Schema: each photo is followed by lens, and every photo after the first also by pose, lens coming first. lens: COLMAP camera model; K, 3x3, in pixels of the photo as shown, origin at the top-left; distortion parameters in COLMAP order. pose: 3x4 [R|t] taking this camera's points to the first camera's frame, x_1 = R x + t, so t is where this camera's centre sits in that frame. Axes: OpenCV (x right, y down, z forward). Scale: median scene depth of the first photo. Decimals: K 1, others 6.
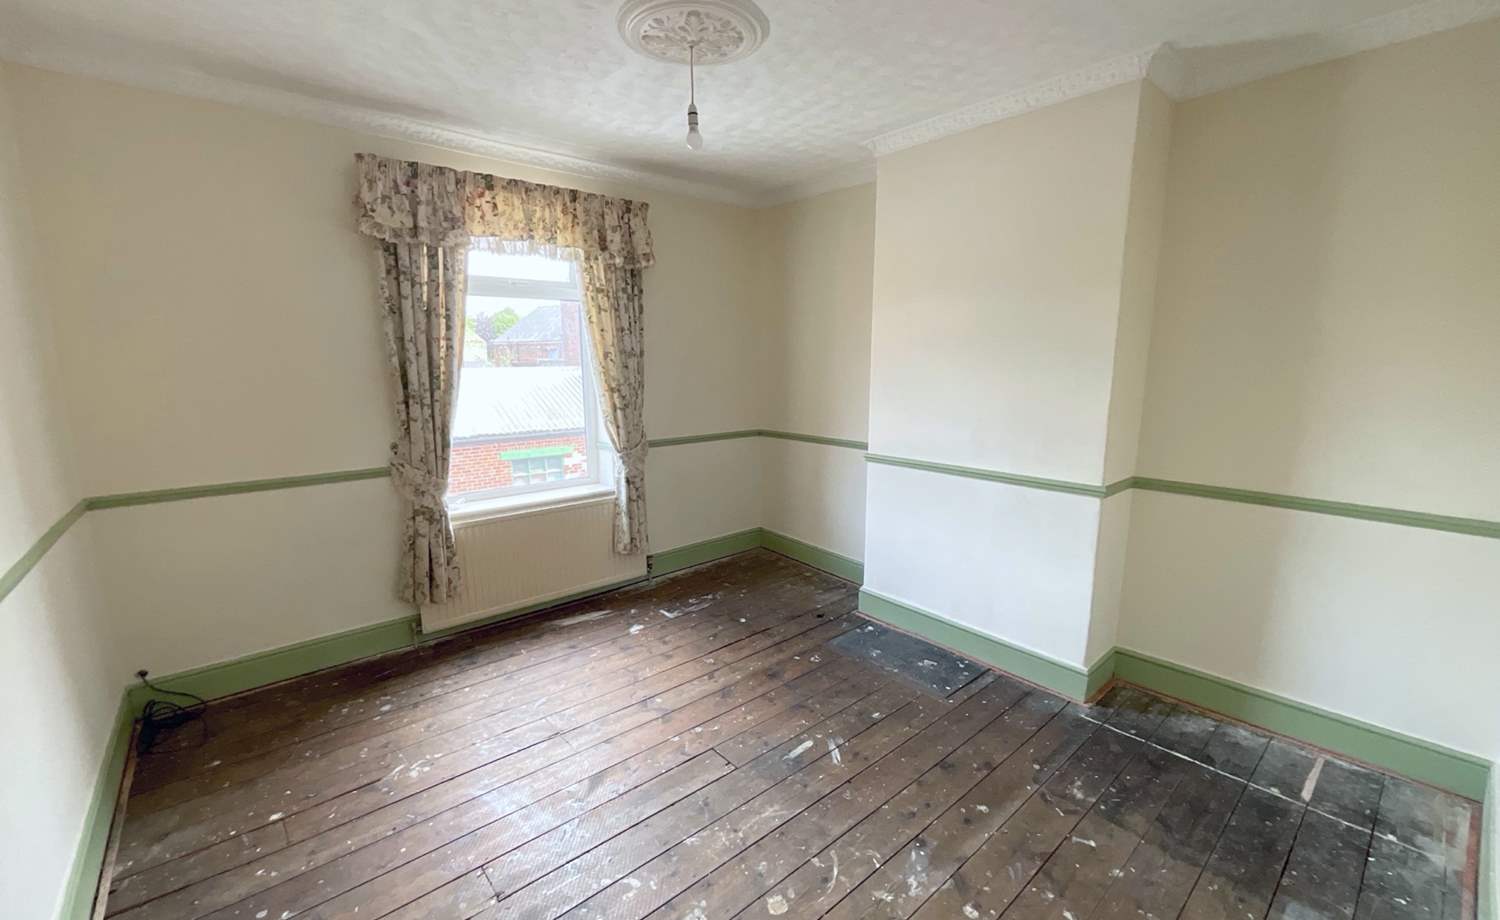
lens RADIAL K [[610.5, 0, 750.0], [0, 610.5, 460.0], [0, 0, 1]] dist [-0.000585, 0.008504]
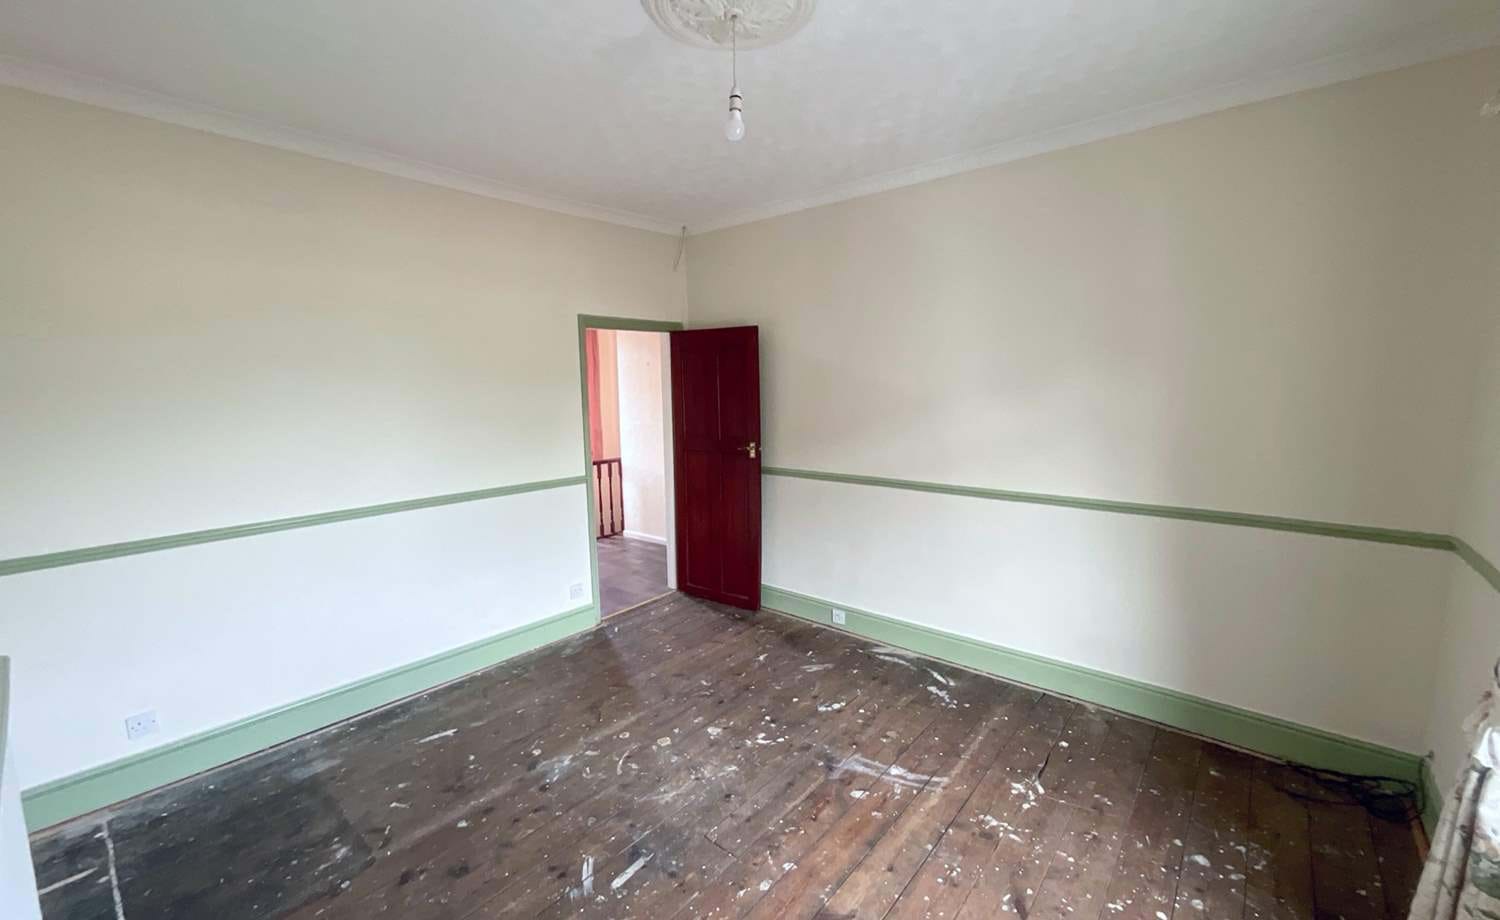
lens RADIAL K [[617.7, 0, 750.0], [0, 617.7, 460.0], [0, 0, 1]] dist [-0.000037, 0.004629]
pose [[-0.987532, 0.038933, -0.152525, 0.028018], [-0.006235, 0.958497, 0.285035, -0.273995], [0.157292, 0.282432, -0.946304, 1.586390]]
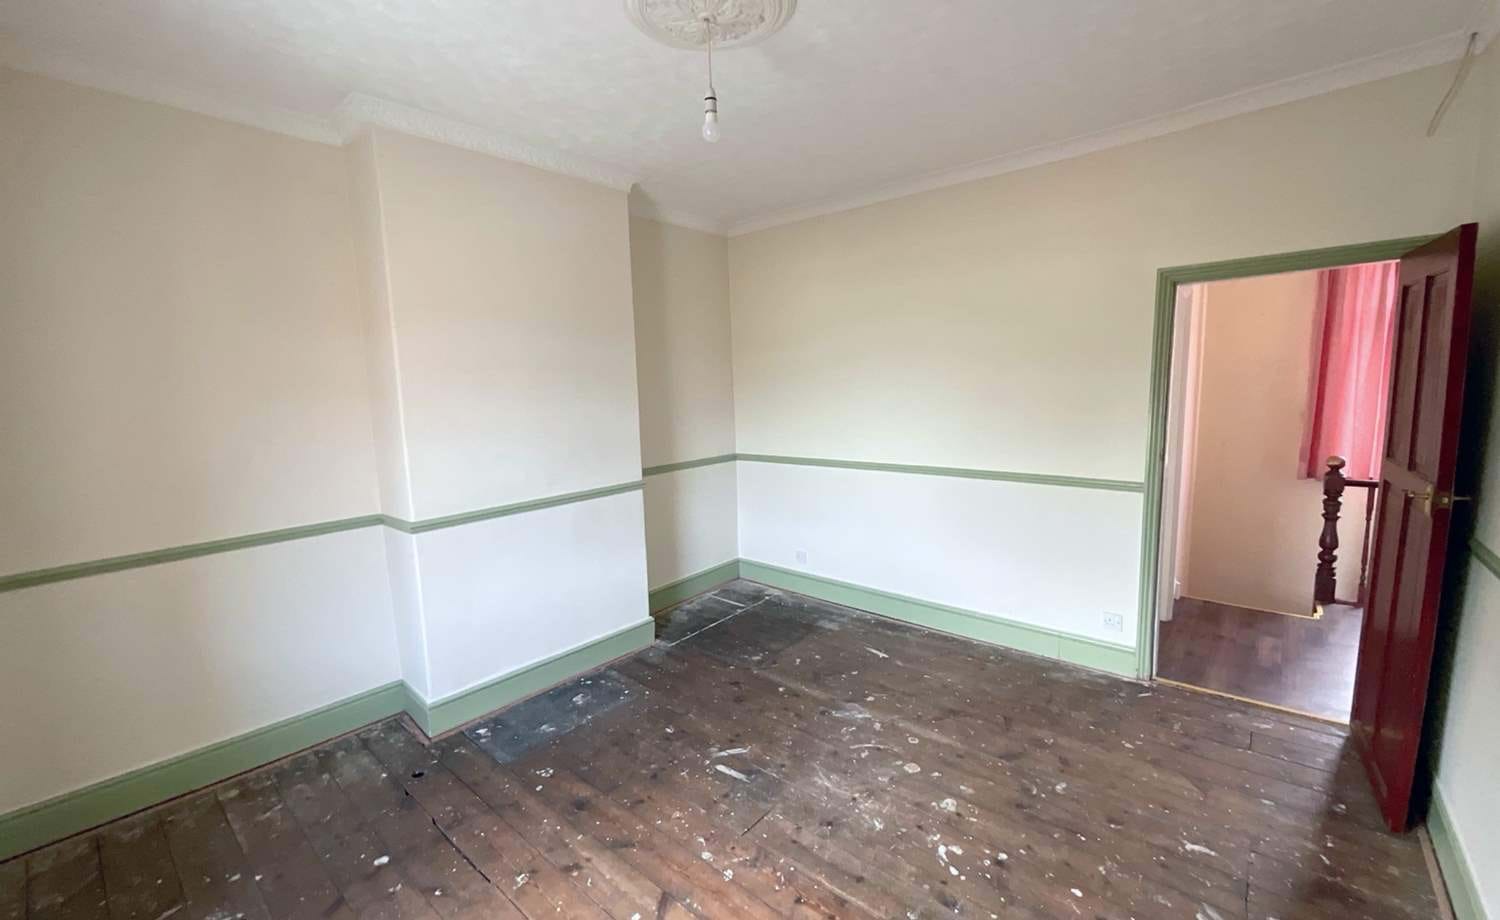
lens RADIAL K [[617.7, 0, 750.0], [0, 617.7, 460.0], [0, 0, 1]] dist [-0.000037, 0.004629]
pose [[-0.149334, -0.122653, 0.981150, -0.820722], [0.193596, 0.969445, 0.150656, -0.162035], [-0.969649, 0.212445, -0.121026, 0.948008]]
